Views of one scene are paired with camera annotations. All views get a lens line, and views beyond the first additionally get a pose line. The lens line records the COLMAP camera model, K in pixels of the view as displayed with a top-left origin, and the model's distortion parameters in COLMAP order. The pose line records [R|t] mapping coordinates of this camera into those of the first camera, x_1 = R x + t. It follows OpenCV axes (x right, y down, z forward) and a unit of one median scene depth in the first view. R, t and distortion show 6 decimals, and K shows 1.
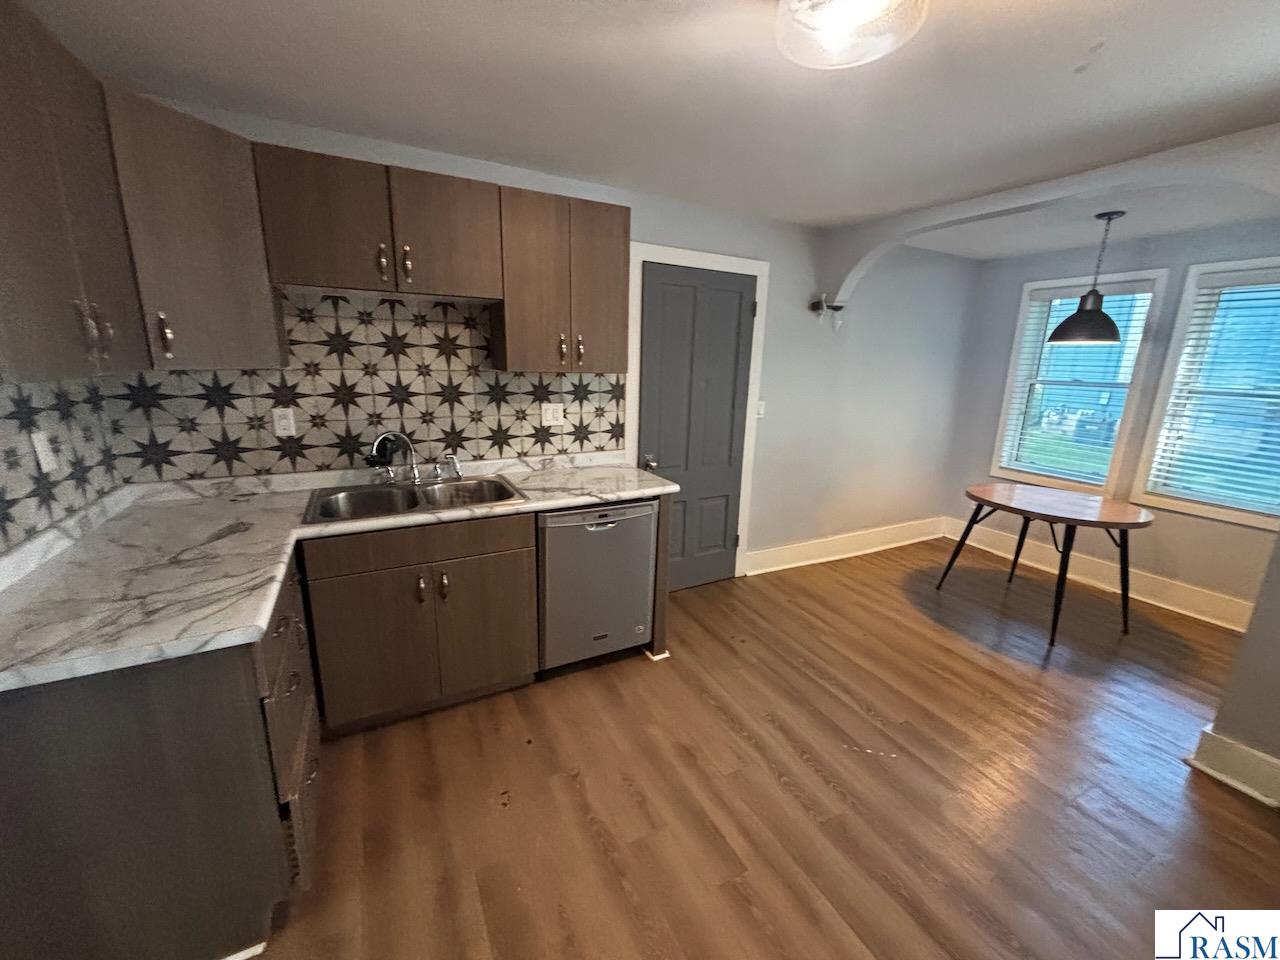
lens RADIAL K [[509.1, 0, 639.3], [0, 509.1, 476.9], [0, 0, 1]] dist [-0.001490, -0.000556]
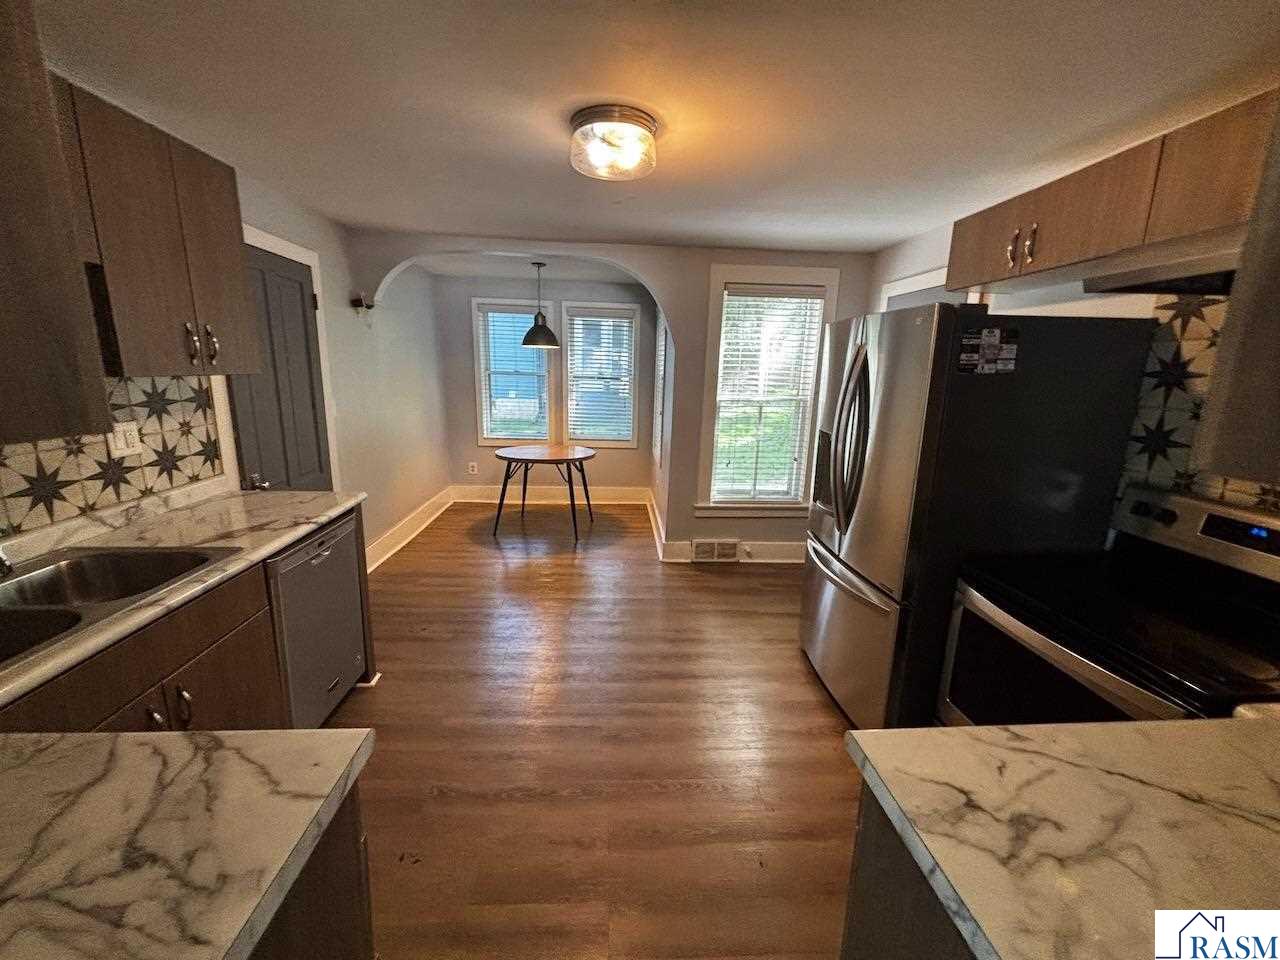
lens RADIAL K [[509.1, 0, 640.1], [0, 509.1, 476.9], [0, 0, 1]] dist [-0.001490, -0.000556]
pose [[0.413308, -0.204093, 0.887425, -0.473647], [0.189235, 0.972533, 0.135533, -0.036648], [-0.890711, 0.111915, 0.440577, 0.114810]]
